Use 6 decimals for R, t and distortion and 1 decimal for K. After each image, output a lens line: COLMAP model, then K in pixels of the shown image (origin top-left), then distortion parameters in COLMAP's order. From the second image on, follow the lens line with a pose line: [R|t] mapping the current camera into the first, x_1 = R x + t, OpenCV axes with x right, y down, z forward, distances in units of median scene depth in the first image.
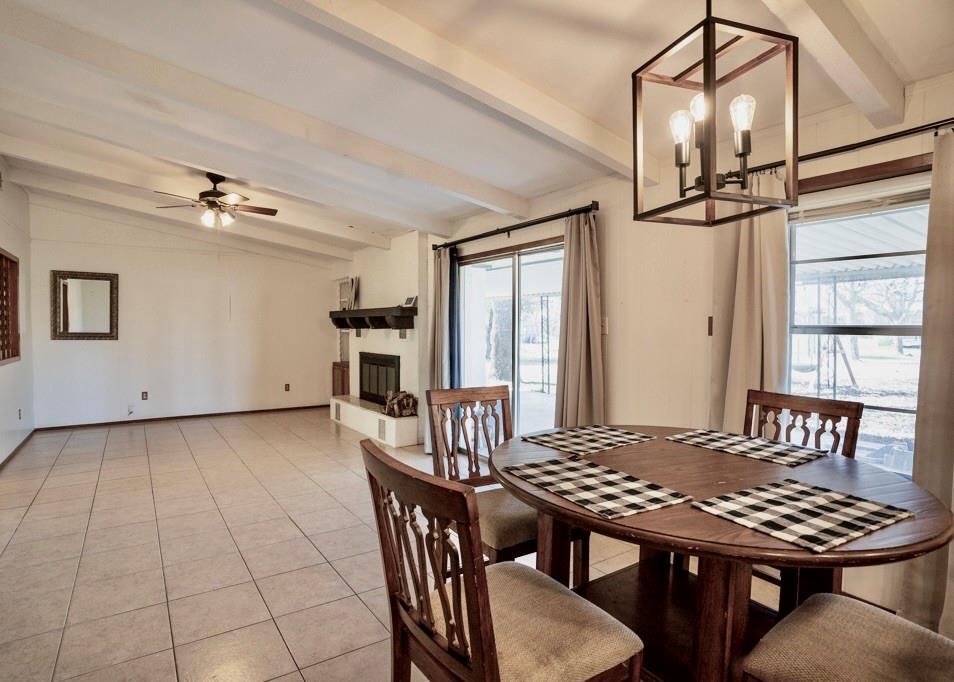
lens RADIAL K [[547.8, 0, 477.0], [0, 547.8, 341.0], [0, 0, 1]] dist [-0.004625, -0.000485]
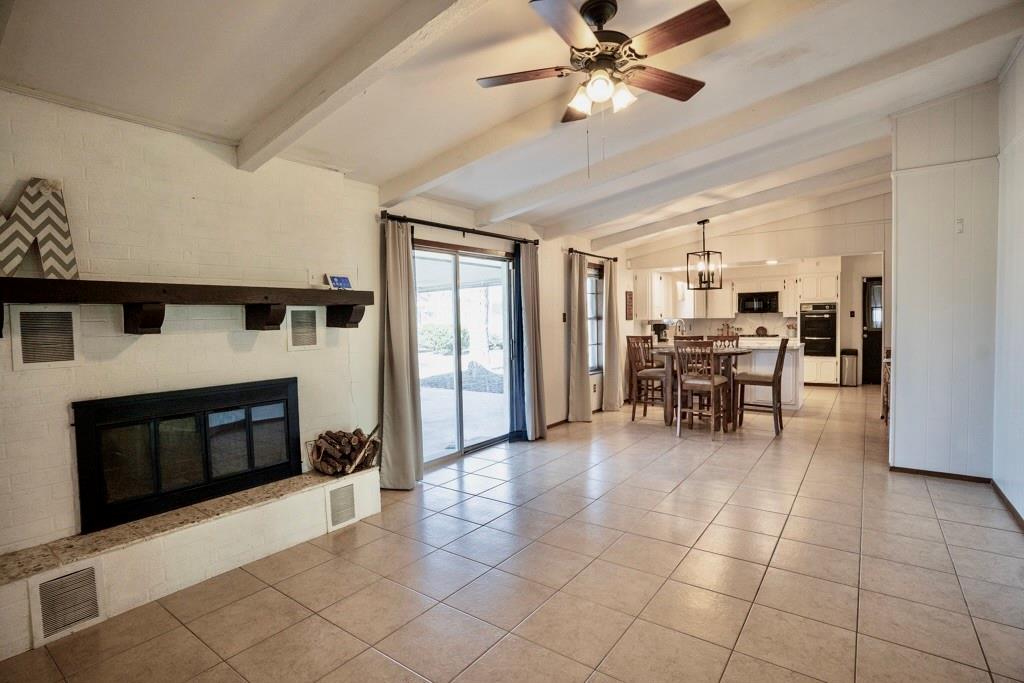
lens RADIAL K [[489.6, 0, 512.0], [0, 489.6, 341.5], [0, 0, 1]] dist [-0.033741, 0.000440]
pose [[-0.360444, -0.025568, 0.932430, -0.695895], [0.057226, 0.997135, 0.049463, -0.021043], [-0.931024, 0.071188, -0.357948, 1.006839]]
